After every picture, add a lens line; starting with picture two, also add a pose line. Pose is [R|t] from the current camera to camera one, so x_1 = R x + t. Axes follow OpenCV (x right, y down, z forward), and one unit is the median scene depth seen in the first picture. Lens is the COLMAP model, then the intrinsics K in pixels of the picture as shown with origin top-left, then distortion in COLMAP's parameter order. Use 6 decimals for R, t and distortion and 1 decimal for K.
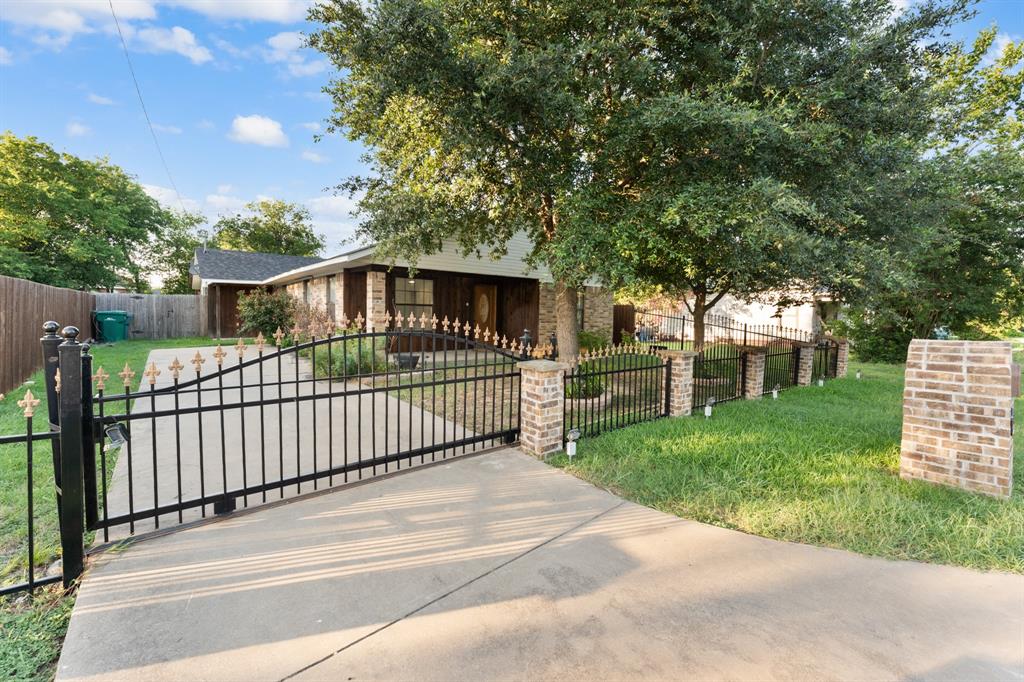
lens RADIAL K [[412.5, 0, 504.9], [0, 412.5, 333.3], [0, 0, 1]] dist [-0.001292, -0.000356]
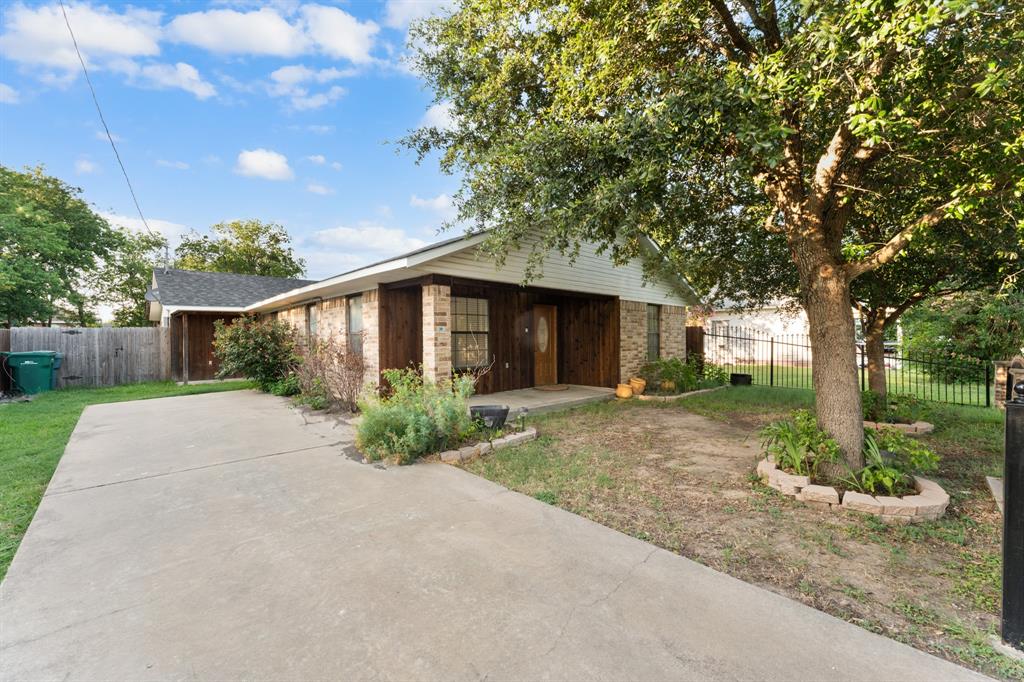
lens RADIAL K [[412.5, 0, 518.2], [0, 412.5, 345.7], [0, 0, 1]] dist [-0.001292, -0.000356]
pose [[0.996396, -0.028254, 0.079982, -0.132138], [0.030710, 0.999088, -0.029652, -0.014368], [-0.079072, 0.032001, 0.996355, 0.176645]]
